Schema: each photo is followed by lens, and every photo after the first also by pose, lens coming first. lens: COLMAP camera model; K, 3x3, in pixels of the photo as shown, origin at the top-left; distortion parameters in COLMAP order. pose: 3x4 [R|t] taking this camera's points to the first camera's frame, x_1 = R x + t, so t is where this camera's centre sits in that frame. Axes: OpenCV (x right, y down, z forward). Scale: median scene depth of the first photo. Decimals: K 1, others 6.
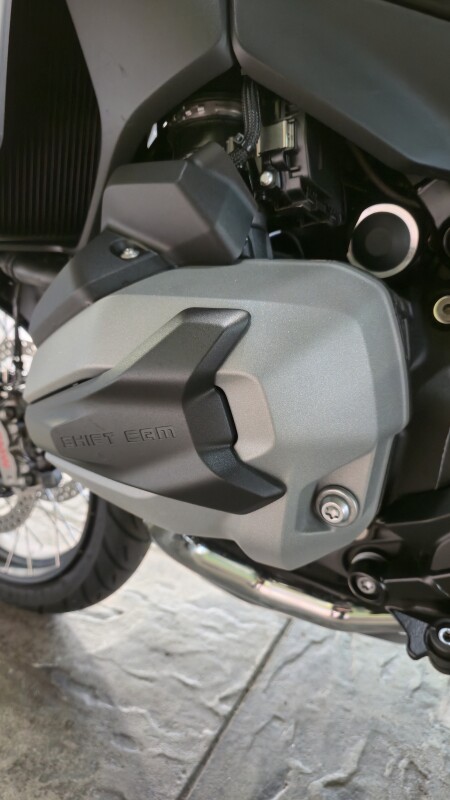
lens RADIAL K [[545.6, 0, 208.6], [0, 545.6, 398.9], [0, 0, 1]] dist [-0.001736, -0.002540]
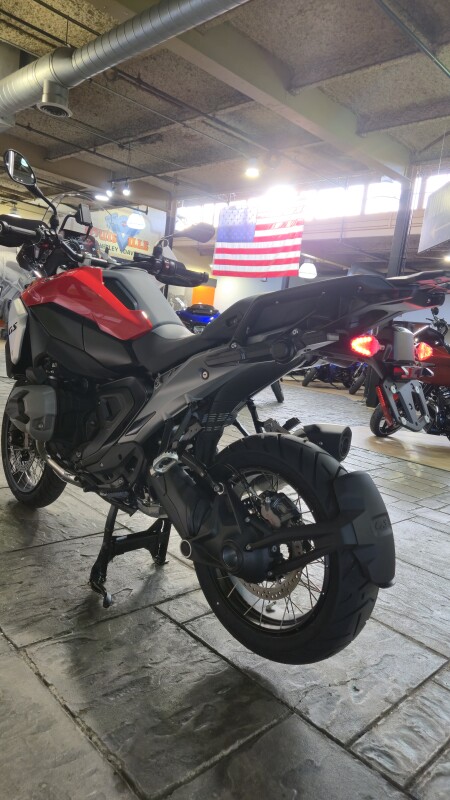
lens RADIAL K [[532.4, 0, 225.5], [0, 532.4, 403.5], [0, 0, 1]] dist [0.022395, -0.002397]
pose [[0.951018, 0.134094, -0.278536, 1.559161], [-0.196786, 0.957487, -0.210938, 0.331873], [0.238409, 0.255418, 0.936975, -1.680406]]
